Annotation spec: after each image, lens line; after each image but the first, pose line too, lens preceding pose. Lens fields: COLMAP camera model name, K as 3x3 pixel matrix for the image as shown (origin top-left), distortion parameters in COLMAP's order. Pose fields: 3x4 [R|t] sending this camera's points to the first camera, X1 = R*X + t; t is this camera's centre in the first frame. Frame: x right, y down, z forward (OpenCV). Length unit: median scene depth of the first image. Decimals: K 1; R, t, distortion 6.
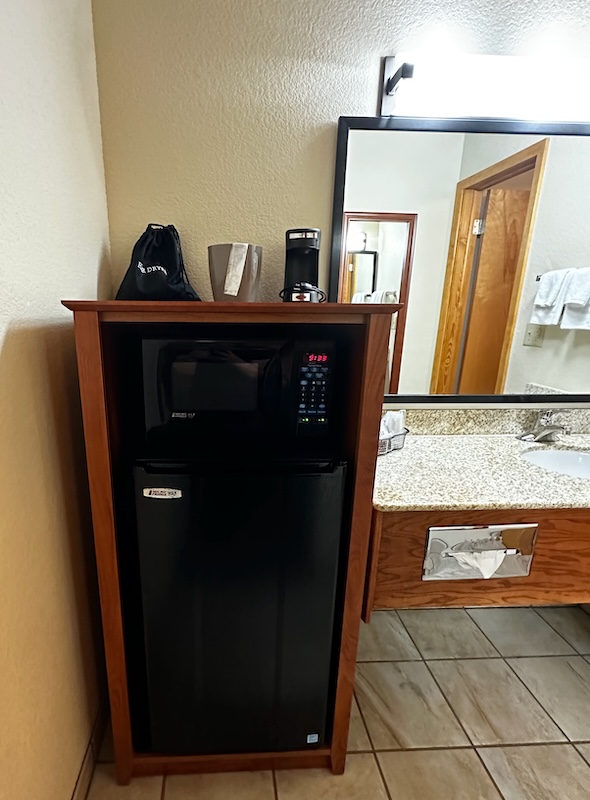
lens RADIAL K [[400.5, 0, 241.4], [0, 400.5, 415.5], [0, 0, 1]] dist [-0.003786, -0.000490]
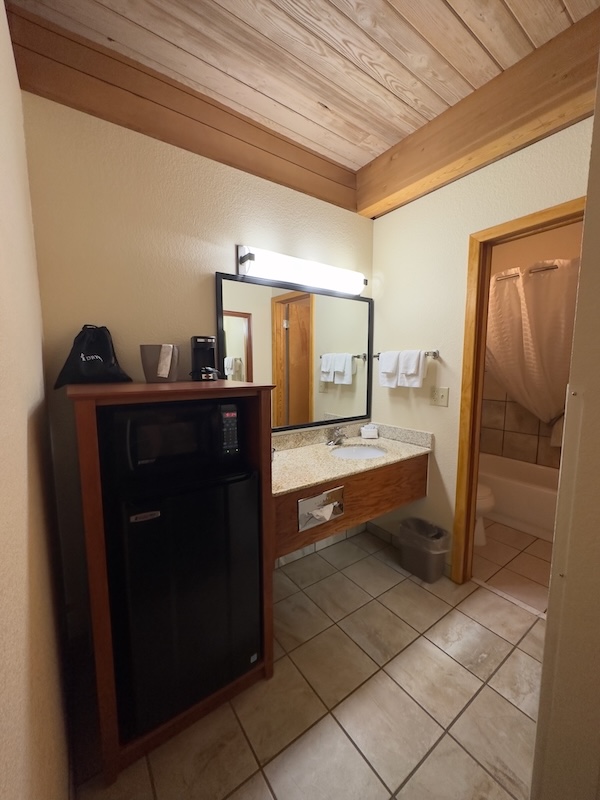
lens RADIAL K [[319.2, 0, 300.0], [0, 319.2, 400.0], [0, 0, 1]] dist [-0.000329, -0.000097]
pose [[0.841370, -0.070396, 0.535856, -0.217331], [0.145670, 0.984326, -0.099410, -0.018835], [-0.520459, 0.161699, 0.838437, -0.237729]]
